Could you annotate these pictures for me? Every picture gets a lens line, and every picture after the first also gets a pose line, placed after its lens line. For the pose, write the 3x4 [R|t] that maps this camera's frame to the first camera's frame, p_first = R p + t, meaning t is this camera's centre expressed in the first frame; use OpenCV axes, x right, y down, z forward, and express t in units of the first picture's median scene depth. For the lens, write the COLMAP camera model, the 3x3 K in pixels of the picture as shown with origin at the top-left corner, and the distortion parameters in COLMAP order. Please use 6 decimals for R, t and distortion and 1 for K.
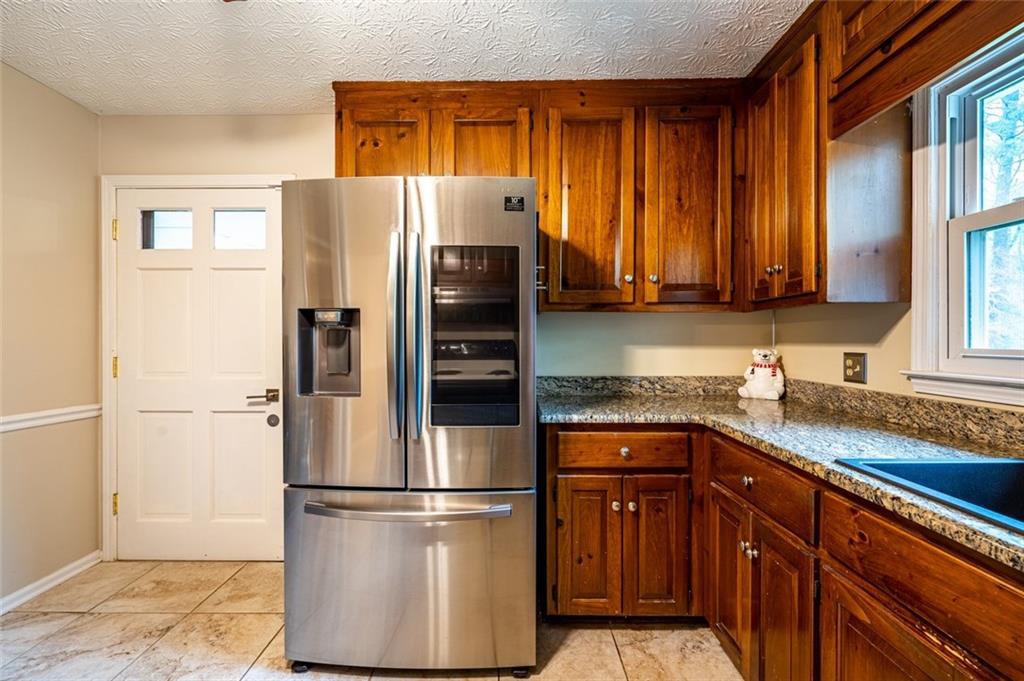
lens RADIAL K [[468.2, 0, 511.8], [0, 468.2, 340.7], [0, 0, 1]] dist [-0.001703, 0.000053]
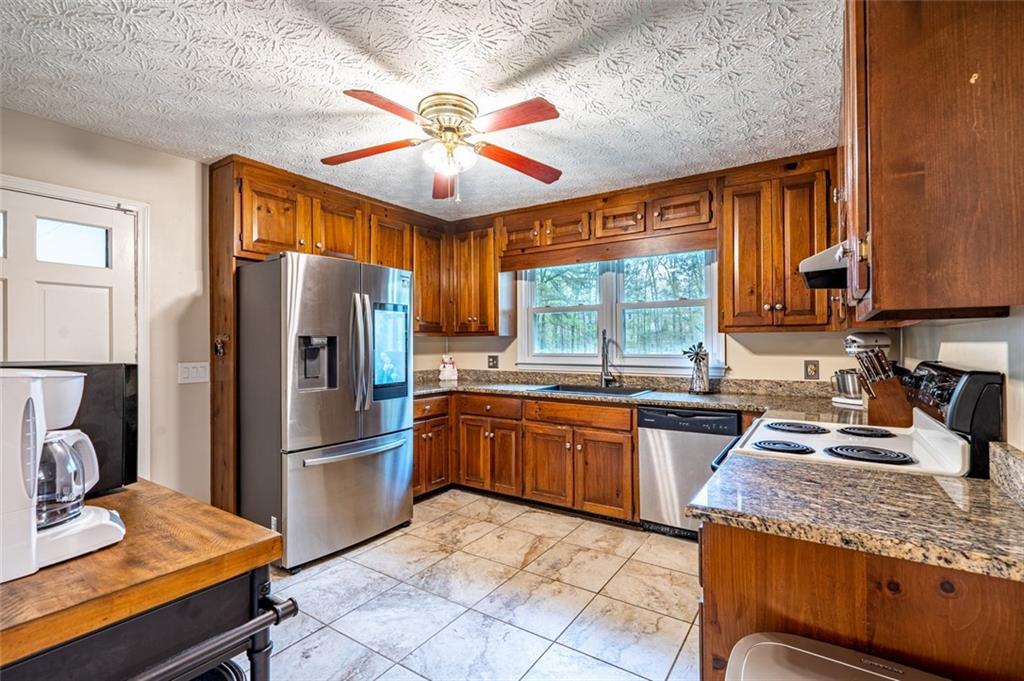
lens RADIAL K [[468.2, 0, 513.9], [0, 468.2, 340.1], [0, 0, 1]] dist [-0.001703, 0.000053]
pose [[0.550205, 0.003161, 0.835023, -1.213747], [0.007209, 0.999938, -0.008535, -0.031949], [-0.834998, 0.010716, 0.550148, -0.402059]]
